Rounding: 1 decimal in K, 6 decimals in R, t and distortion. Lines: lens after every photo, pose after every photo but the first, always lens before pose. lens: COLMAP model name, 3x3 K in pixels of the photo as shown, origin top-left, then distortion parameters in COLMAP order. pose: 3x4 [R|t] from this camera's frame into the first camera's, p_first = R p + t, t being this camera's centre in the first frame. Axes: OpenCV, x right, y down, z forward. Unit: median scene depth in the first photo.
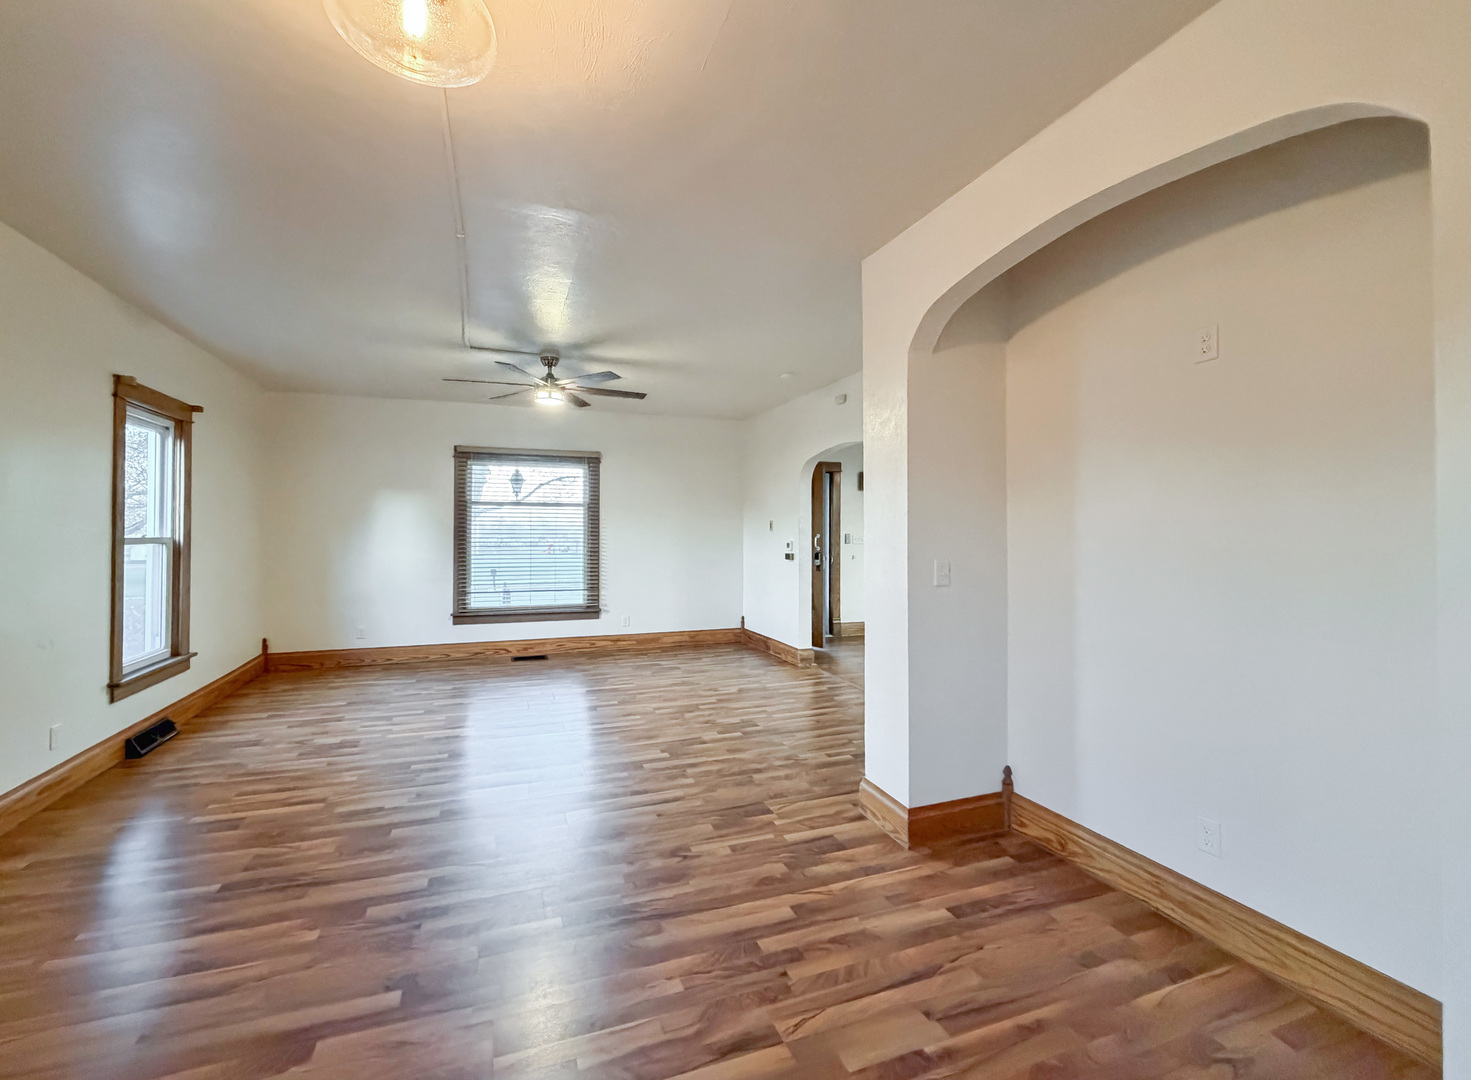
lens RADIAL K [[622.3, 0, 726.4], [0, 622.3, 531.7], [0, 0, 1]] dist [0.000137, -0.000746]
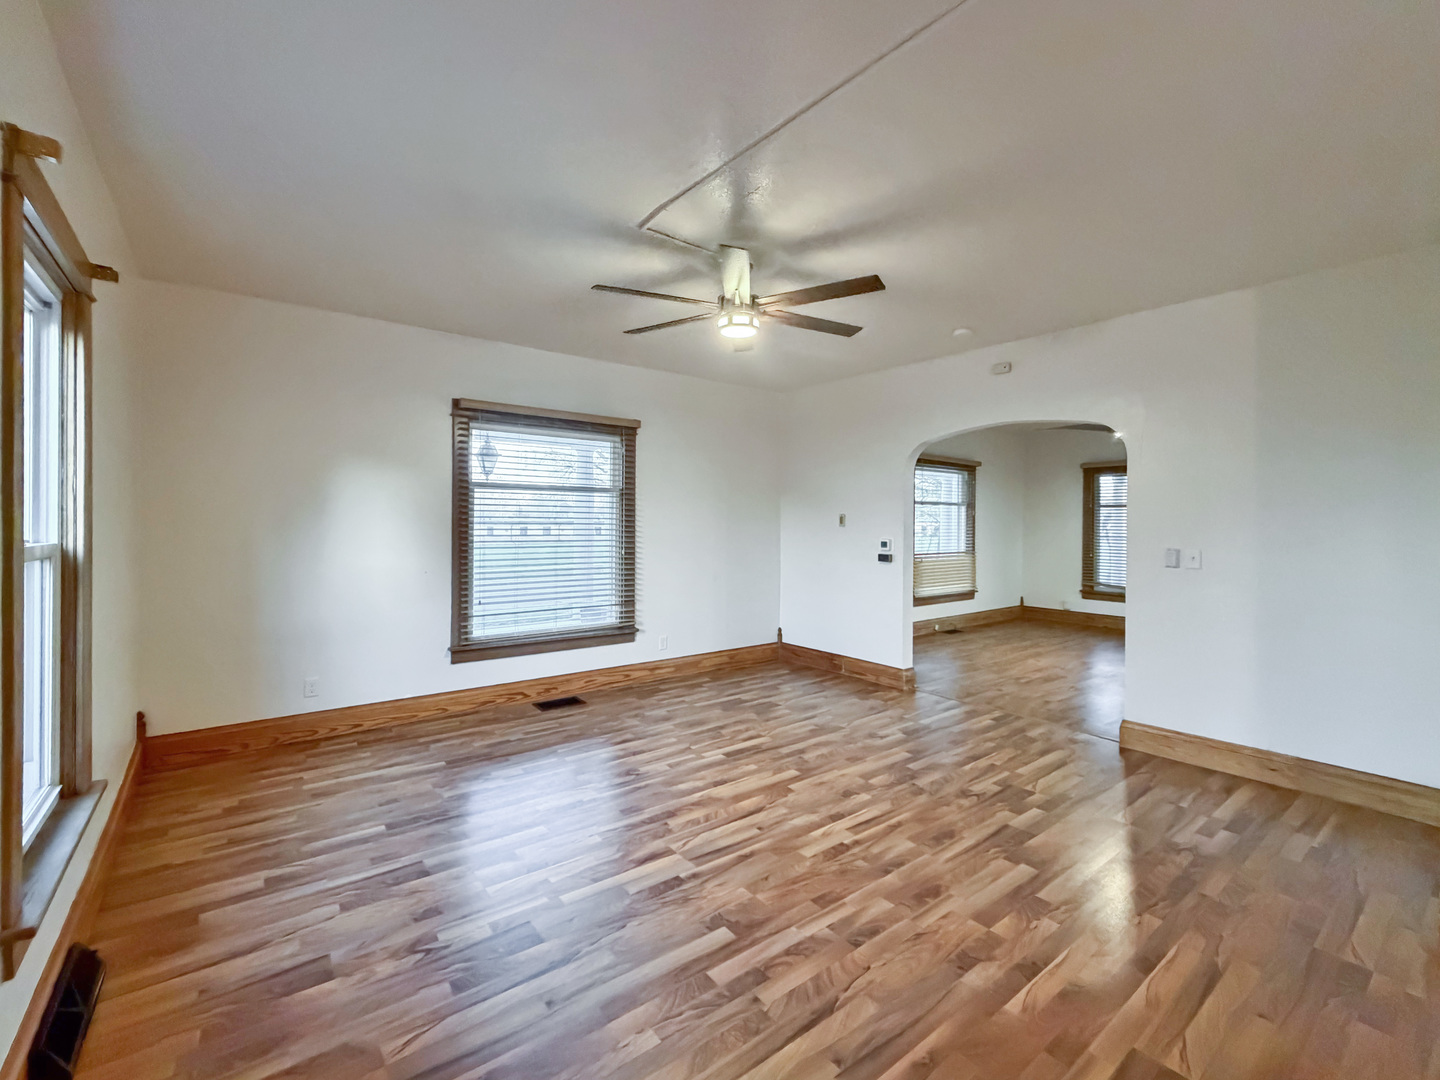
lens RADIAL K [[609.2, 0, 680.5], [0, 609.2, 540.6], [0, 0, 1]] dist [0.000137, -0.000746]
pose [[0.959251, -0.004253, 0.282522, -0.407589], [-0.004741, 0.999504, 0.031144, -0.007957], [-0.282514, -0.031215, 0.958755, 0.311774]]
